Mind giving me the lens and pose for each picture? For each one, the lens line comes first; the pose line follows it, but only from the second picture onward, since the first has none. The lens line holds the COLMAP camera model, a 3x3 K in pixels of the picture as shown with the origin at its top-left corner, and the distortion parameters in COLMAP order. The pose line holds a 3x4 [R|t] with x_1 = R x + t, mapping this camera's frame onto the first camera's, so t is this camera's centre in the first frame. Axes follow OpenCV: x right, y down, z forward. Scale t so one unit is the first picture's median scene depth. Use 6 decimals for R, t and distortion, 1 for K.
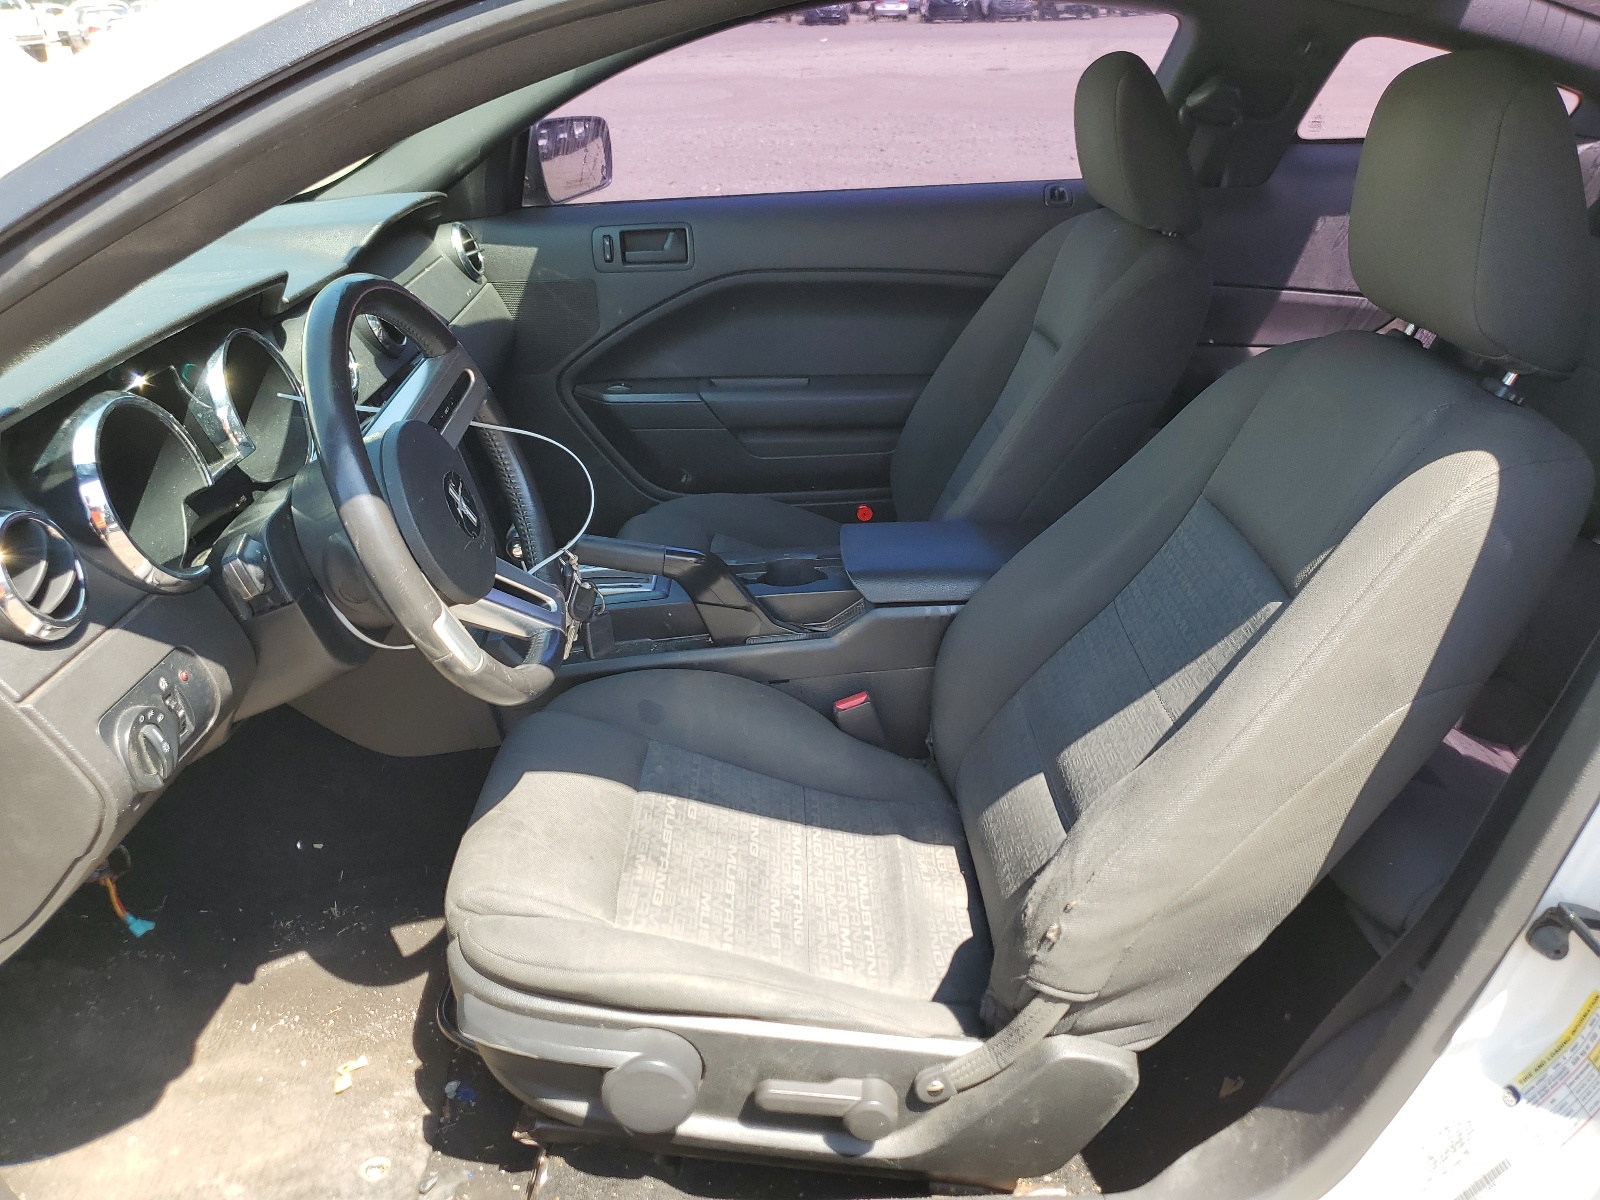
lens RADIAL K [[1243.0, 0, 800.0], [0, 1243.0, 600.0], [0, 0, 1]] dist [-0.047632, 0.002691]
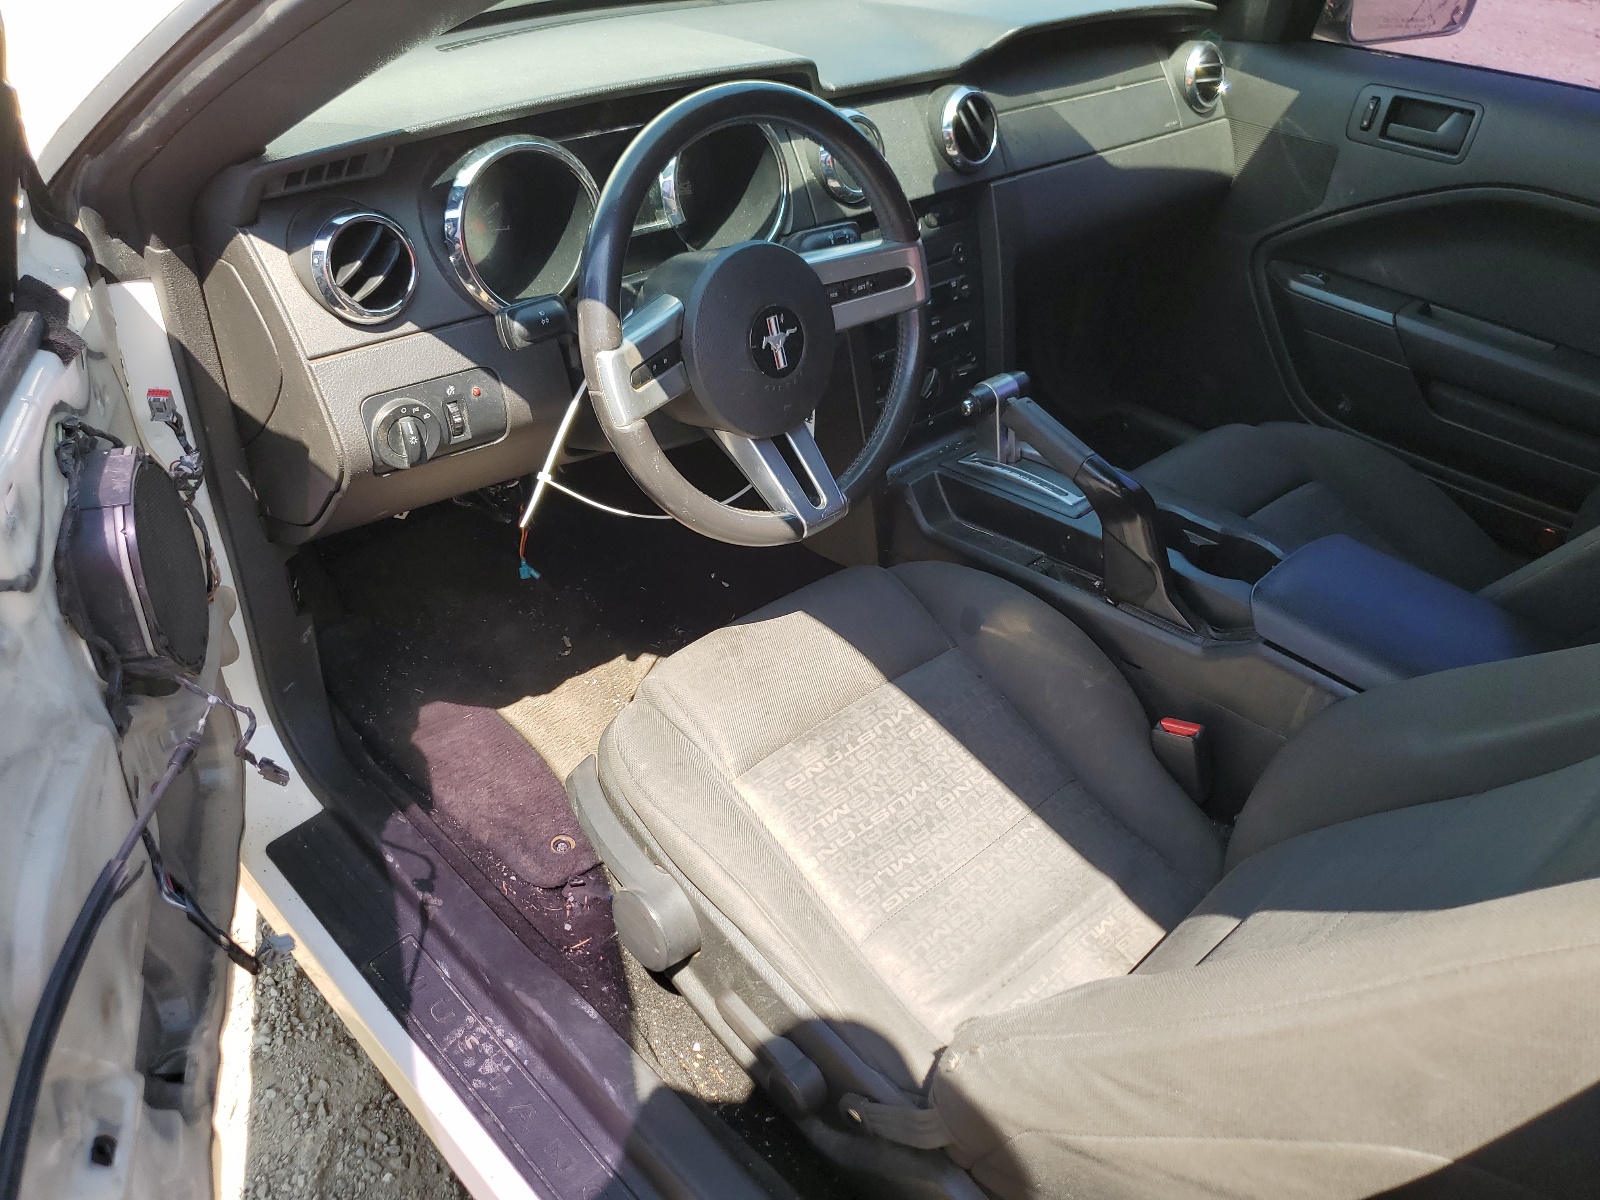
lens RADIAL K [[1243.0, 0, 800.0], [0, 1243.0, 600.0], [0, 0, 1]] dist [-0.047632, 0.002691]
pose [[0.664050, 0.464594, -0.585824, 0.331397], [-0.359542, 0.885397, 0.294622, -0.149538], [0.655566, 0.014985, 0.754989, 0.209328]]
